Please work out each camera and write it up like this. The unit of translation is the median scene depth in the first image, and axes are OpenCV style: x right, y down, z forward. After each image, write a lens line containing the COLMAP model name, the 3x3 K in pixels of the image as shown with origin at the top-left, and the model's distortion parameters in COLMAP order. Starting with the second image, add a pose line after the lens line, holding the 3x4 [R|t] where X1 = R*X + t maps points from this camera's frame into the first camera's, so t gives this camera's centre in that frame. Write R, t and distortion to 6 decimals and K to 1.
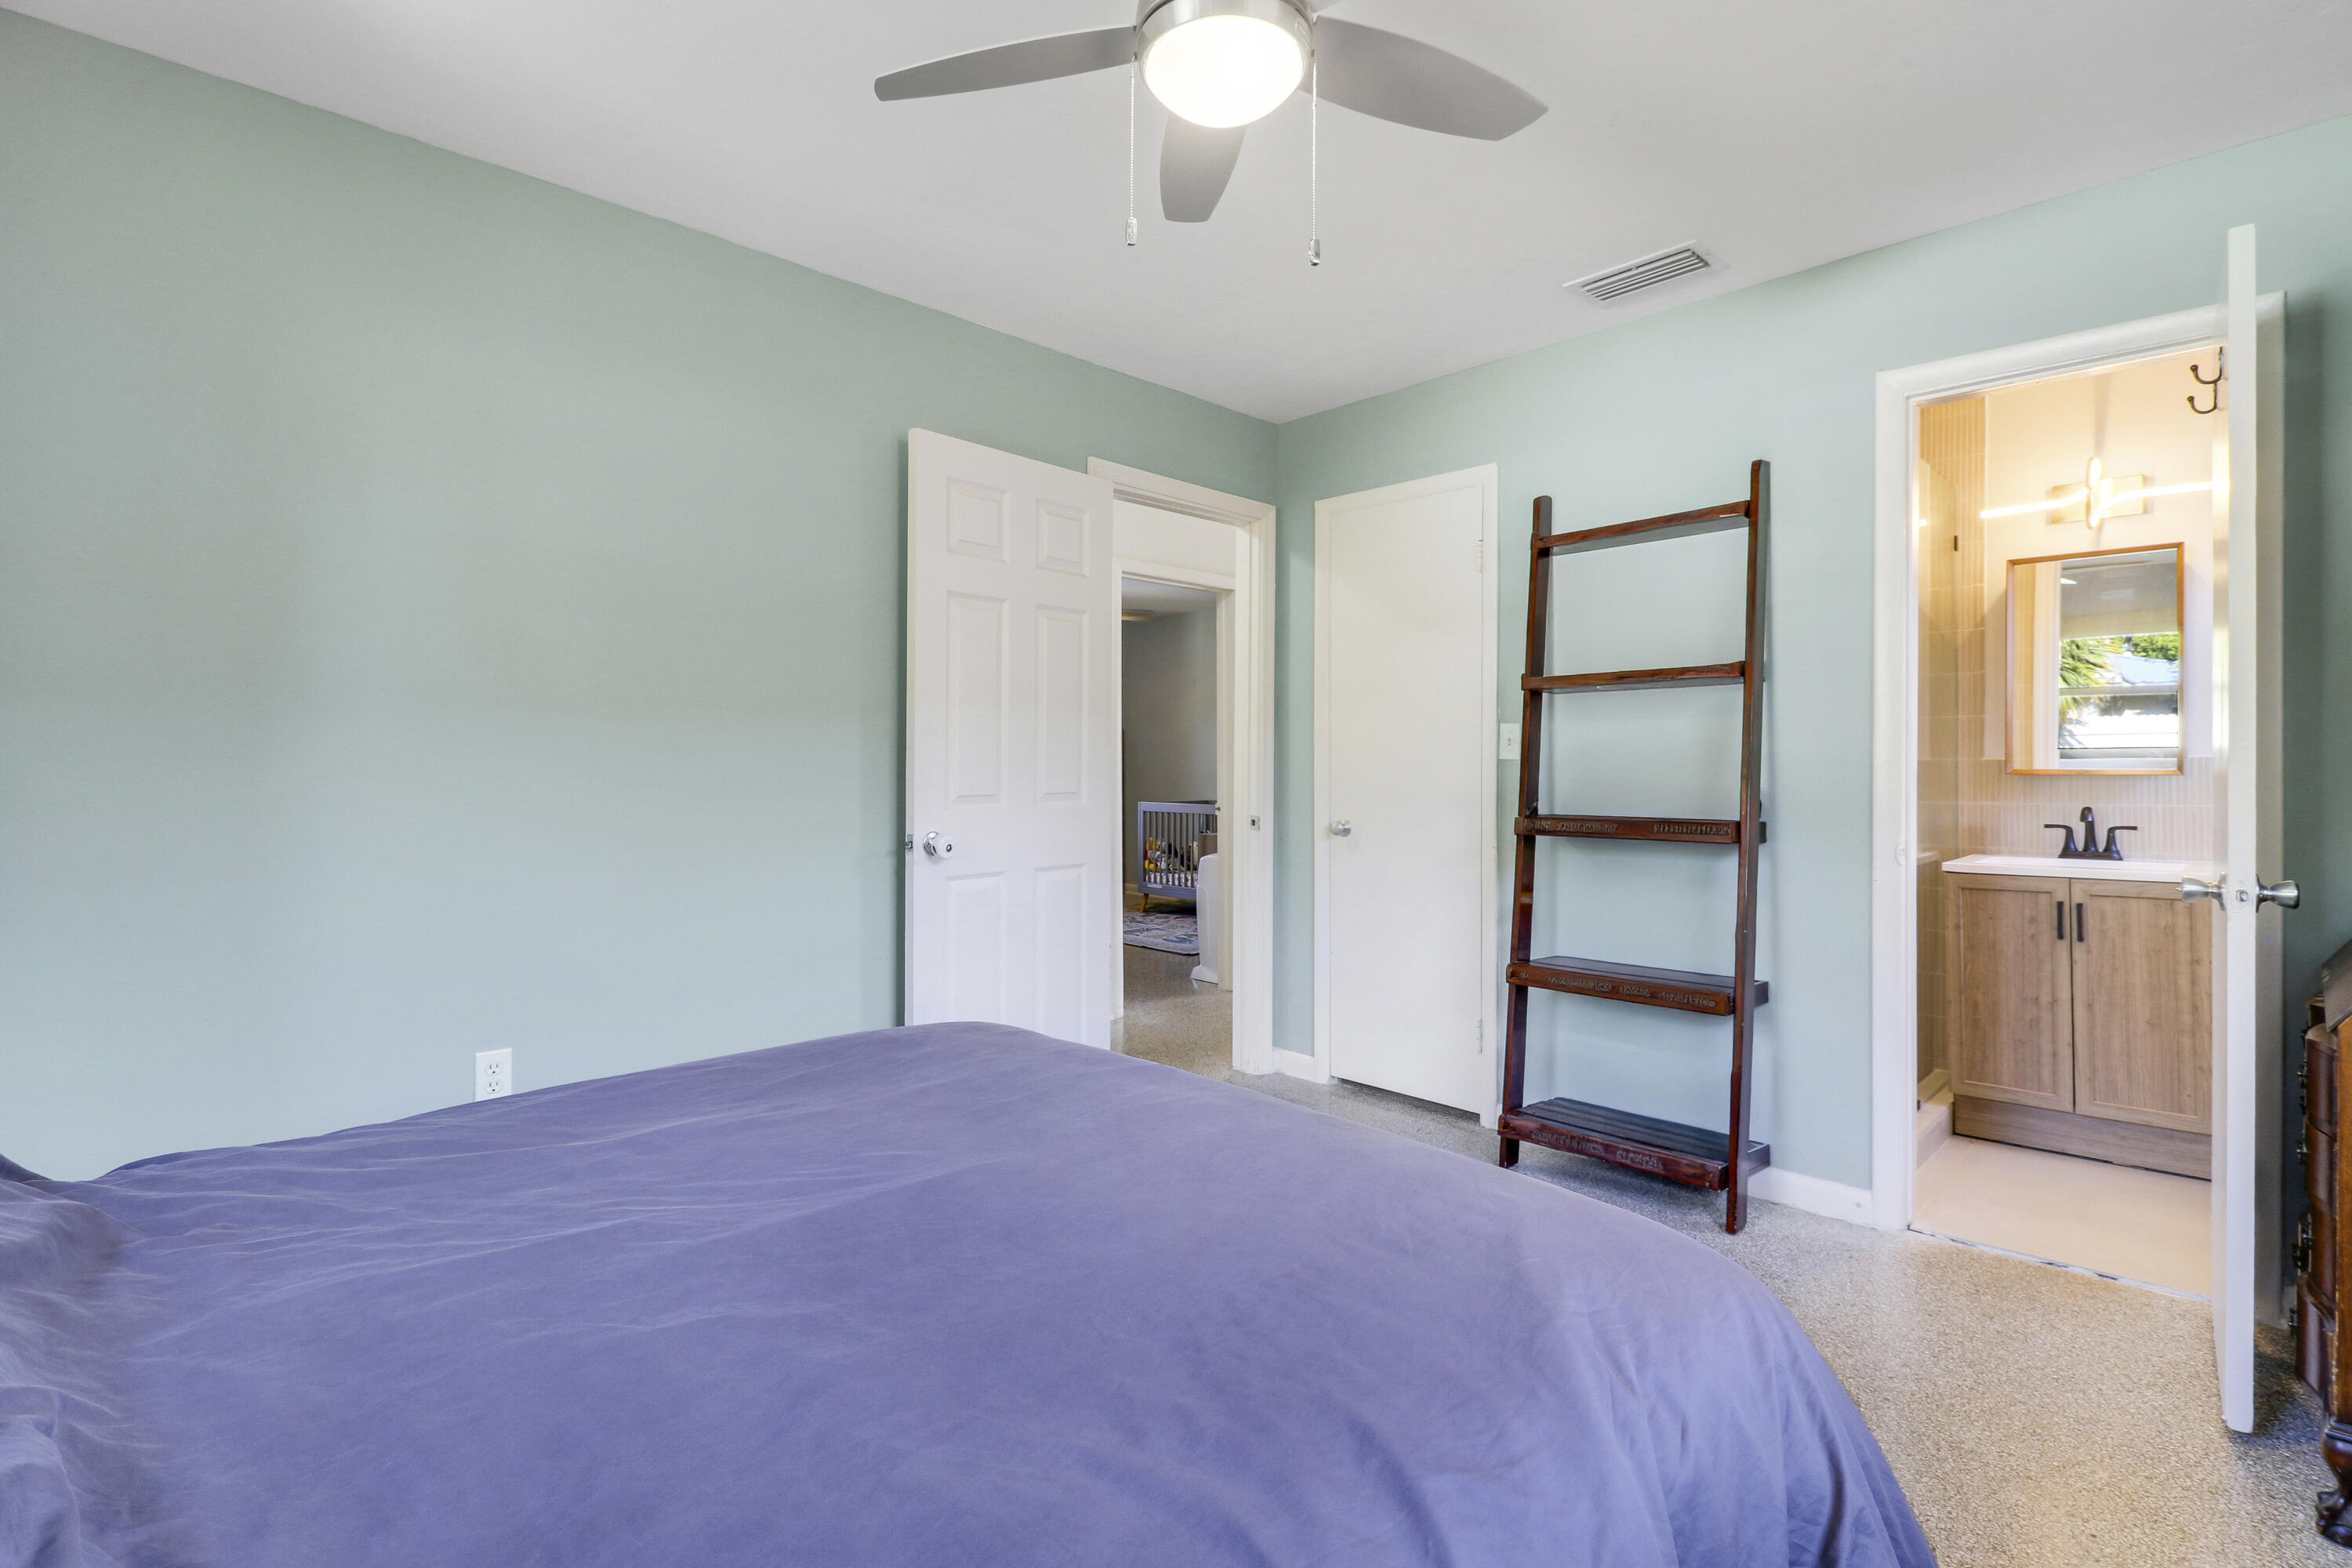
lens RADIAL K [[1110.6, 0, 1175.6], [0, 1110.6, 761.1], [0, 0, 1]] dist [0.000581, -0.011602]
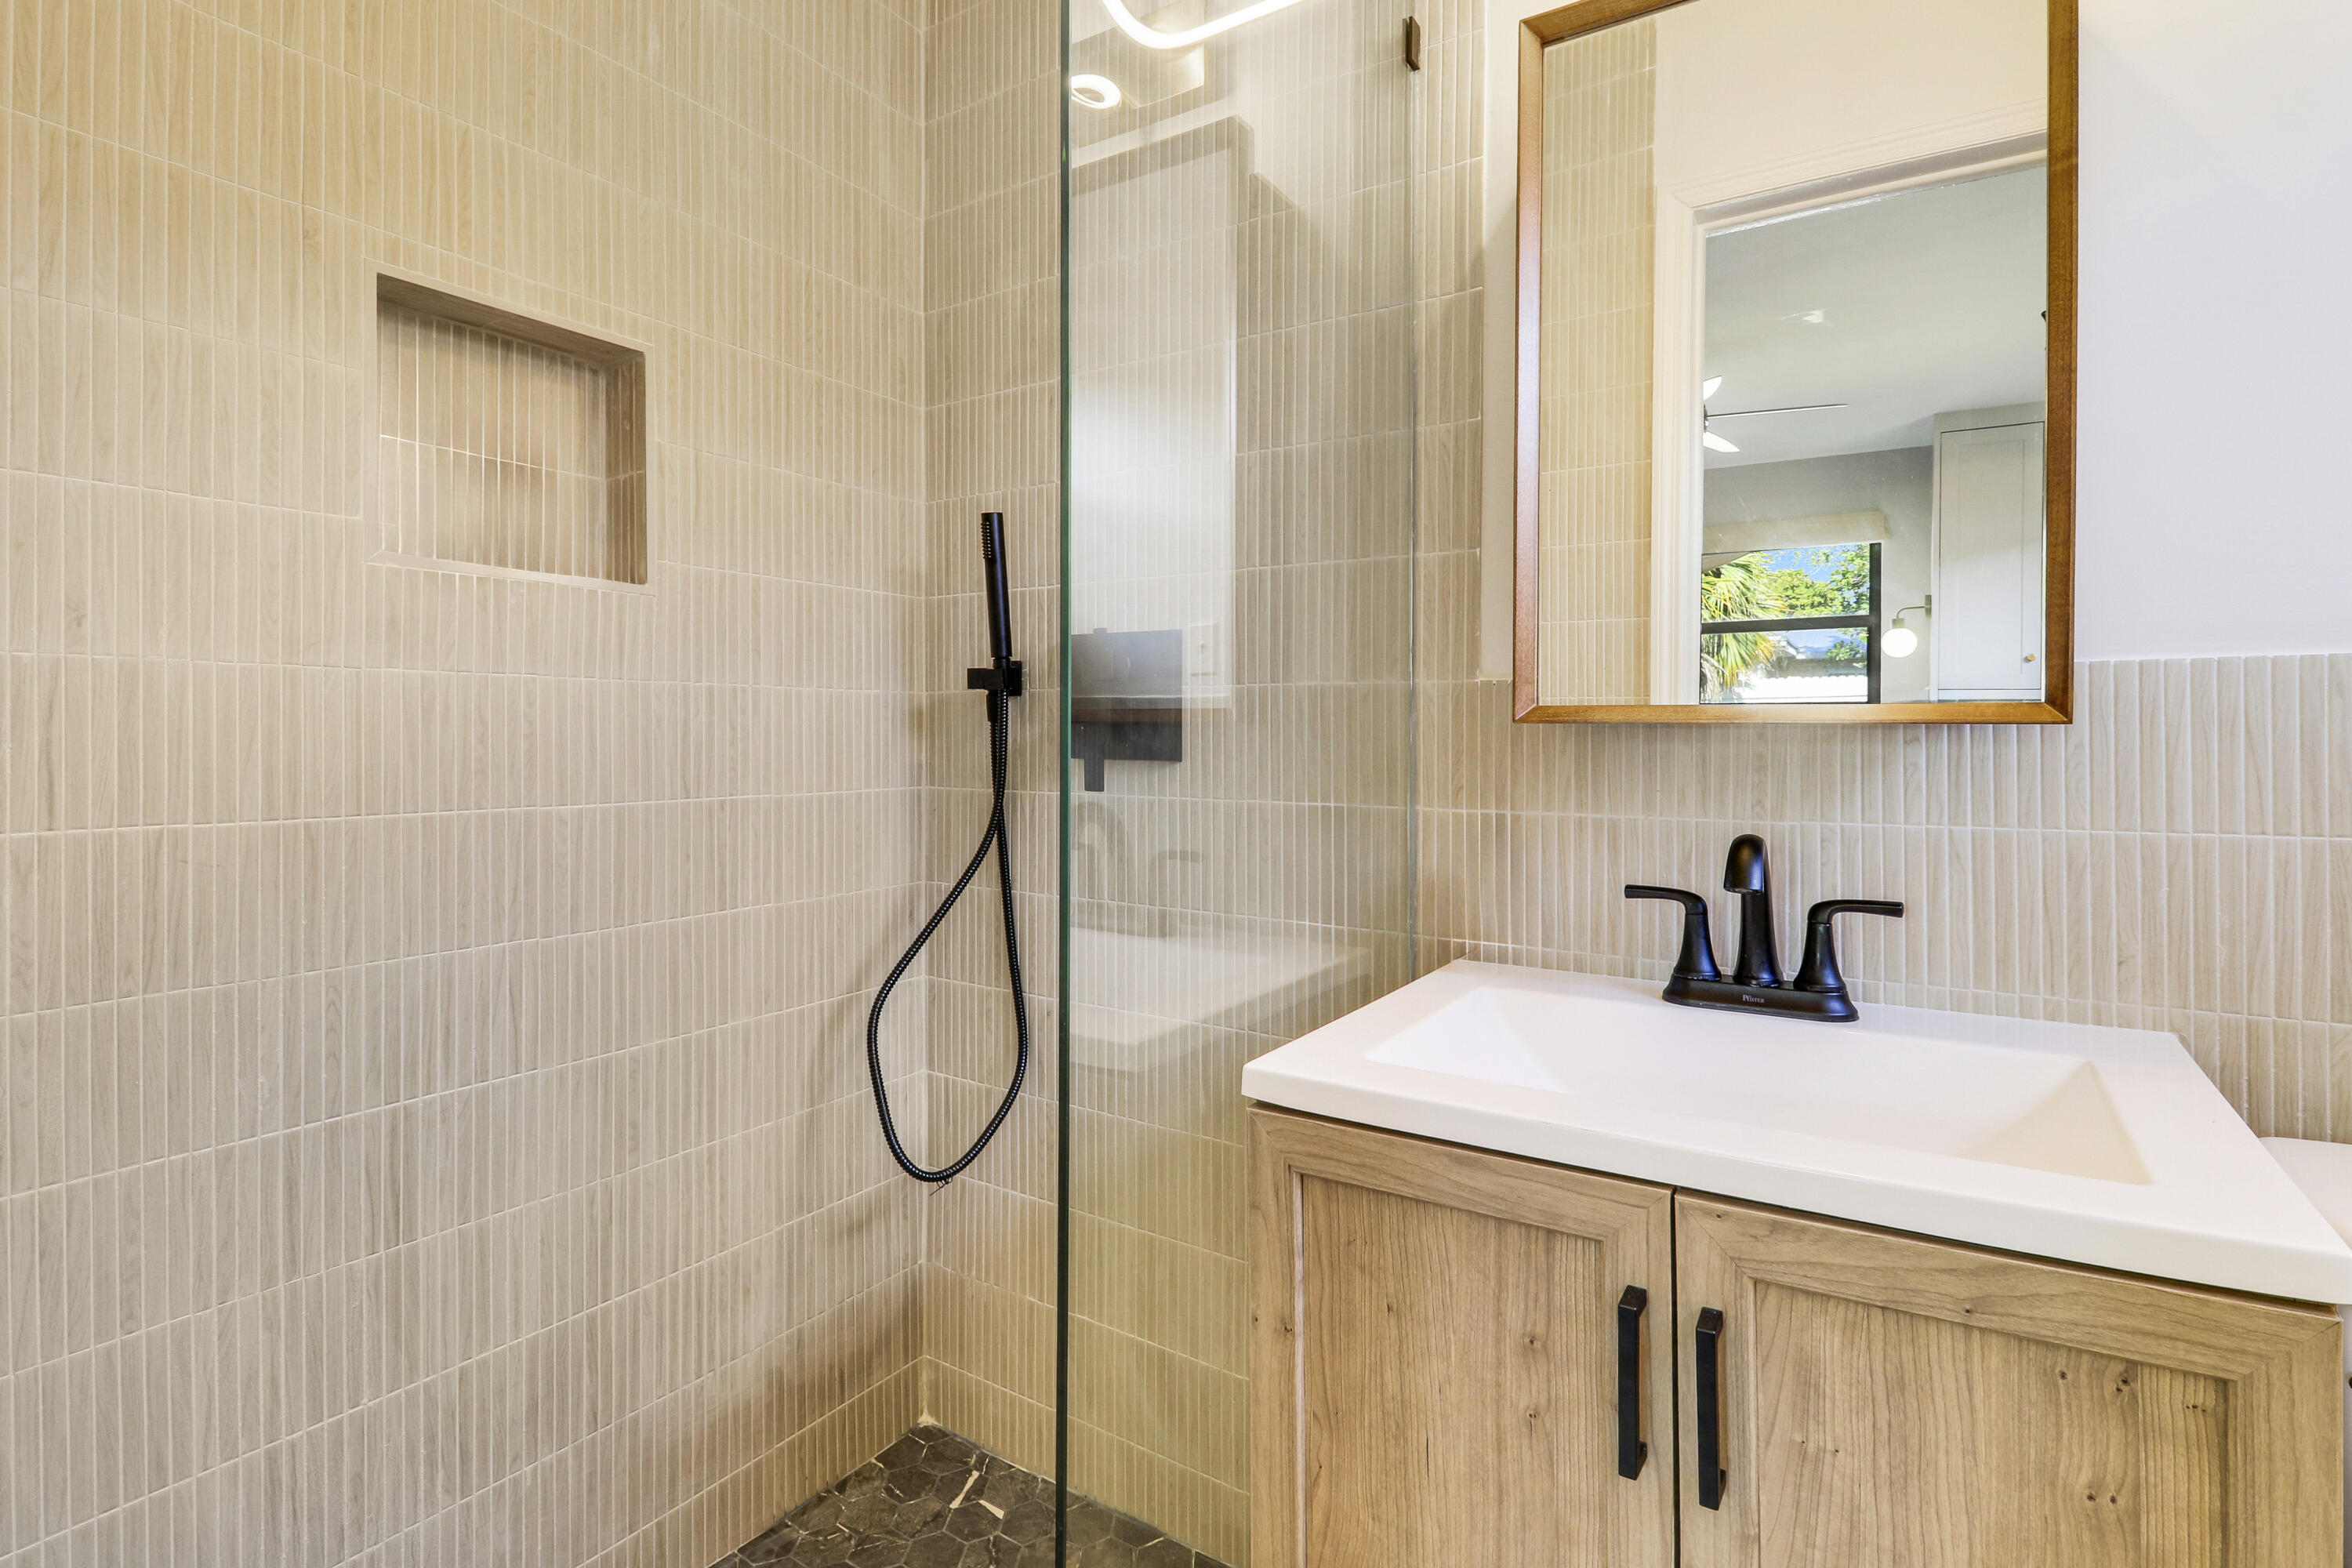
lens RADIAL K [[1110.6, 0, 1167.9], [0, 1110.6, 730.1], [0, 0, 1]] dist [0.000581, -0.011602]
pose [[0.979427, 0.002064, 0.201790, 0.627461], [-0.003085, 0.999984, 0.004748, 0.014004], [-0.201777, -0.005273, 0.979417, 0.758104]]
